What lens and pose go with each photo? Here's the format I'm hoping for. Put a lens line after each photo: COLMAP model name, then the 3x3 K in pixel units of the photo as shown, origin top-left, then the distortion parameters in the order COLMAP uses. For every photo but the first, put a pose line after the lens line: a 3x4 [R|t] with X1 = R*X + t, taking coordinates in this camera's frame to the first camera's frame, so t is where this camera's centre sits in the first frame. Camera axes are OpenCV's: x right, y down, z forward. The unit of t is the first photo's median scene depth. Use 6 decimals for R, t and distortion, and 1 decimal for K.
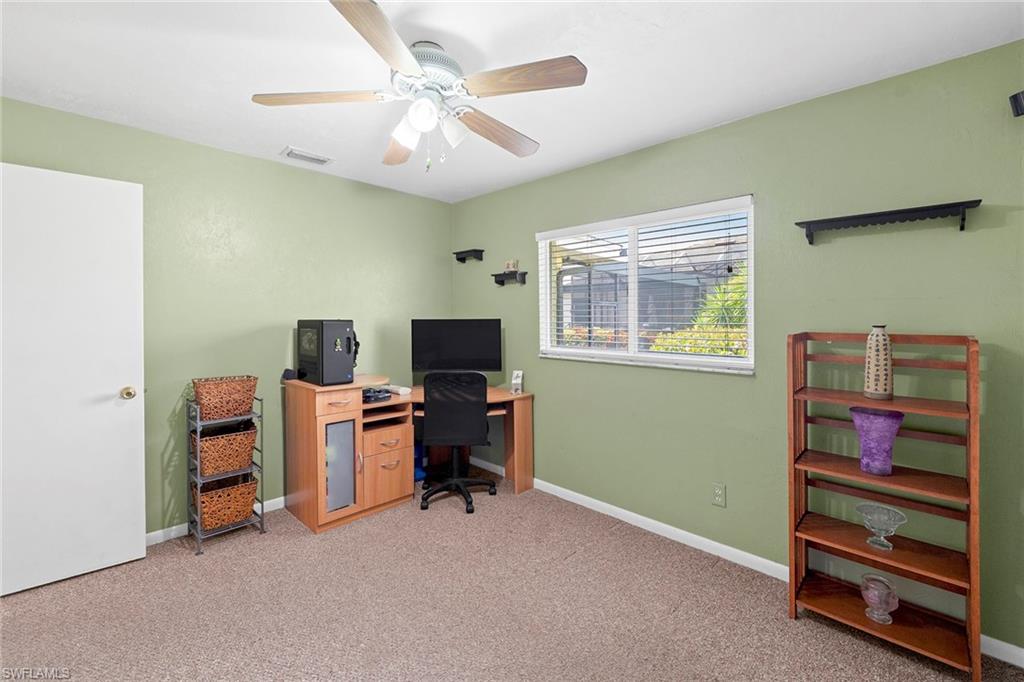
lens RADIAL K [[429.2, 0, 508.8], [0, 429.2, 303.5], [0, 0, 1]] dist [-0.010594, -0.000125]
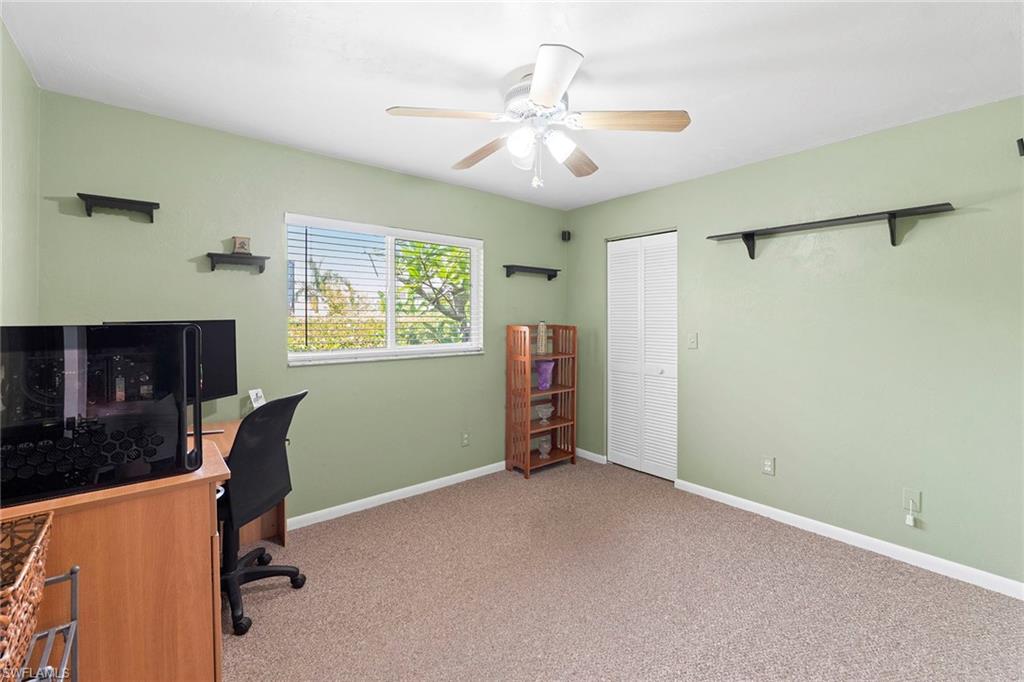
lens RADIAL K [[429.2, 0, 508.8], [0, 429.2, 303.5], [0, 0, 1]] dist [-0.010594, -0.000125]
pose [[0.094903, 0.032238, 0.994964, -1.002228], [-0.031298, 0.999078, -0.029386, 0.024485], [-0.994994, -0.028351, 0.095825, 0.747740]]
